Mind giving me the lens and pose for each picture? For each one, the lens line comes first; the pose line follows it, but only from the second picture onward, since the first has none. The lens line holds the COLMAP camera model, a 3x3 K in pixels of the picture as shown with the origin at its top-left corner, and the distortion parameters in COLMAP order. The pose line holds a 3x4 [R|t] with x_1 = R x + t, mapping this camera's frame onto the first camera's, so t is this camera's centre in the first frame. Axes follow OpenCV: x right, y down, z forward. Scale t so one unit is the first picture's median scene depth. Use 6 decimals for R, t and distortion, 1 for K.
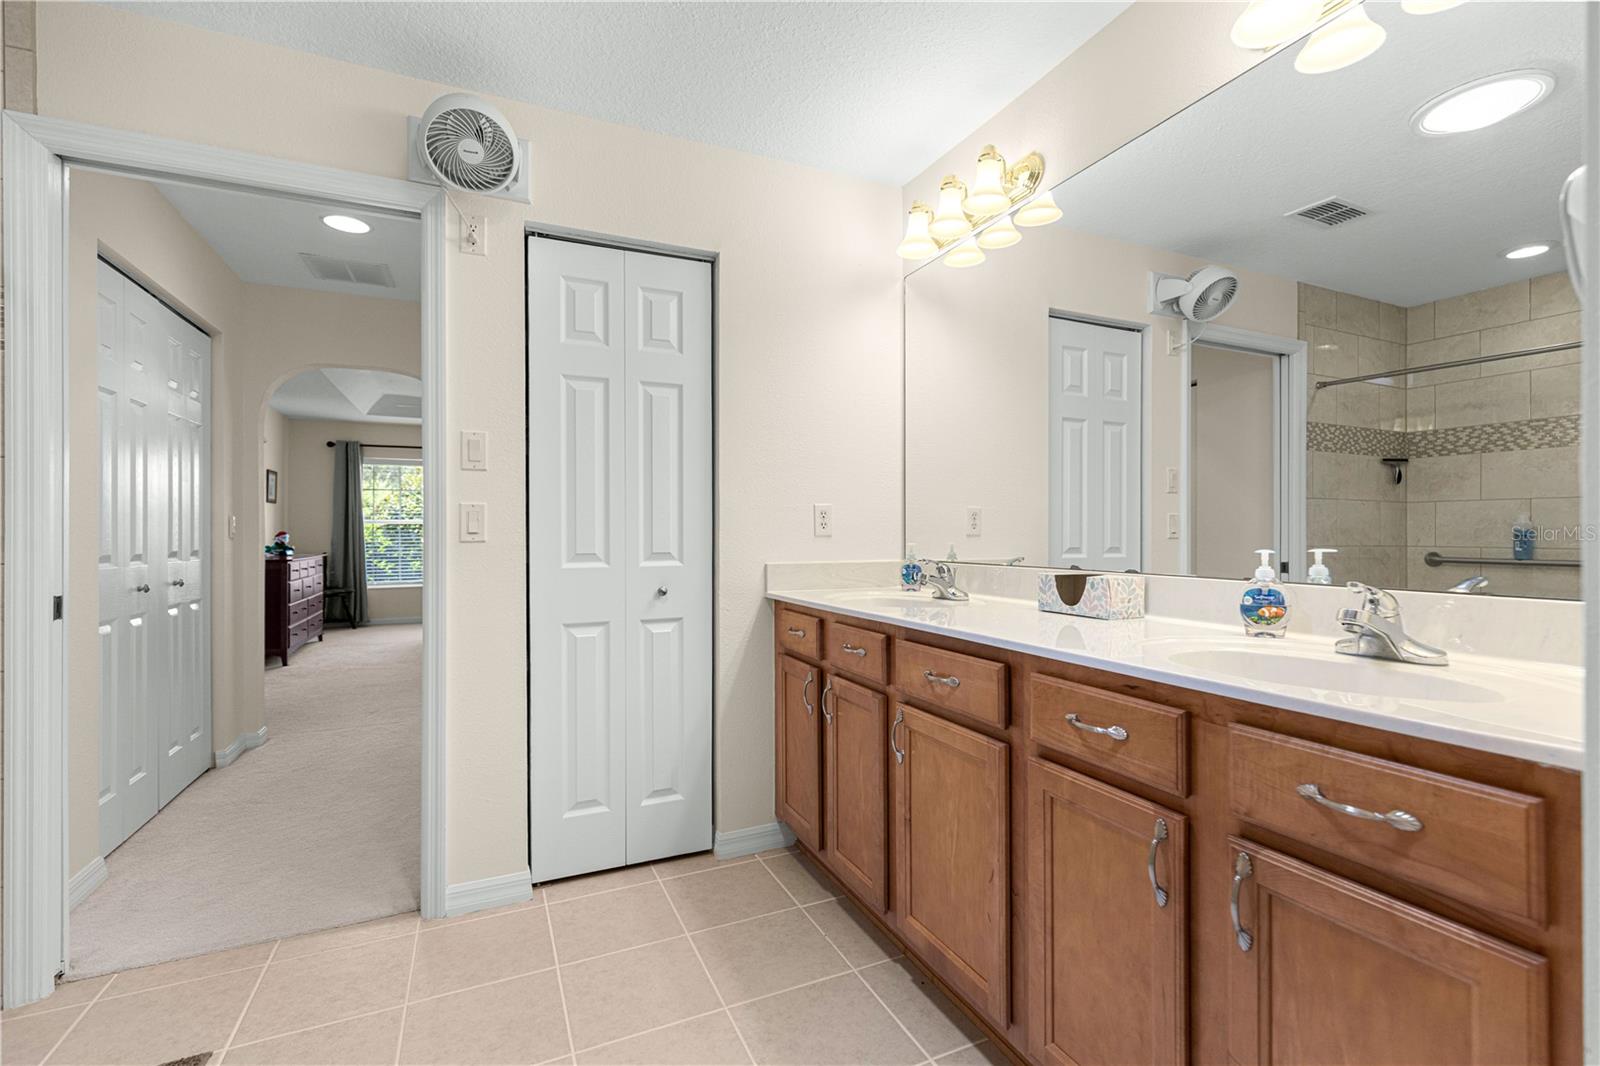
lens RADIAL K [[720.5, 0, 800.5], [0, 720.5, 540.1], [0, 0, 1]] dist [-0.000146, 0.000057]
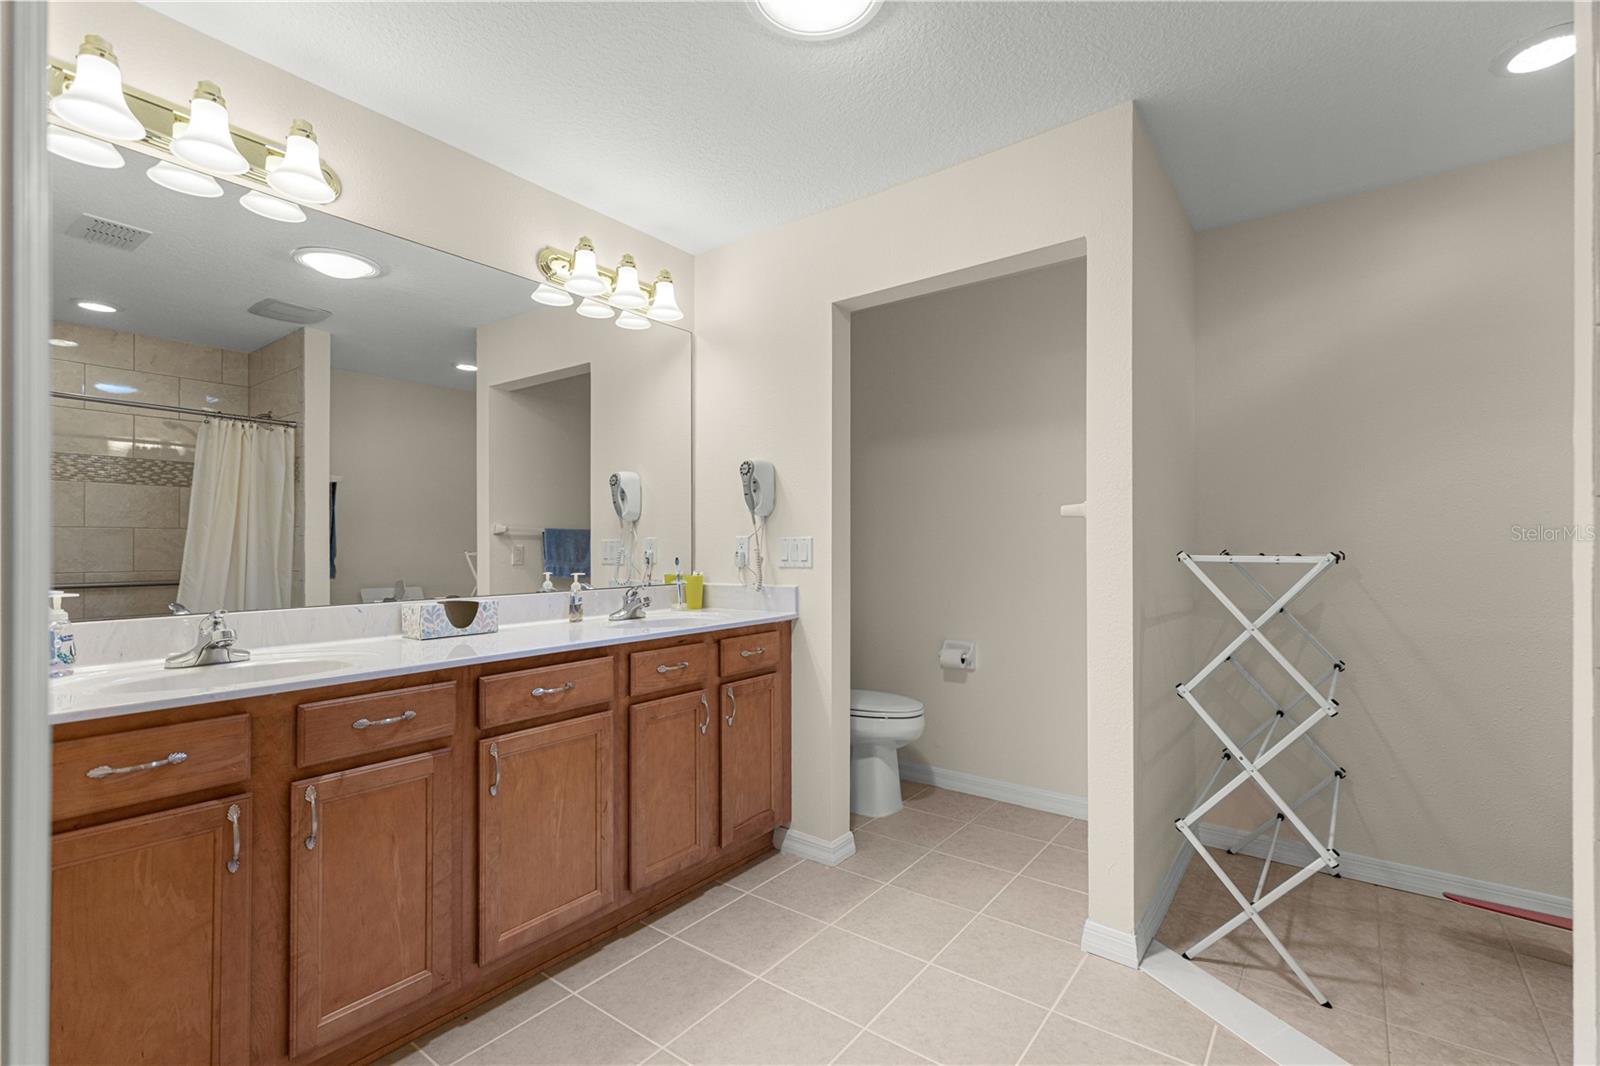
lens RADIAL K [[720.5, 0, 800.5], [0, 720.5, 540.1], [0, 0, 1]] dist [-0.000146, 0.000057]
pose [[-0.481916, 0.003673, 0.876210, -0.992927], [0.008575, 0.999963, 0.000525, -0.053746], [-0.876176, 0.007766, -0.481930, 1.128060]]
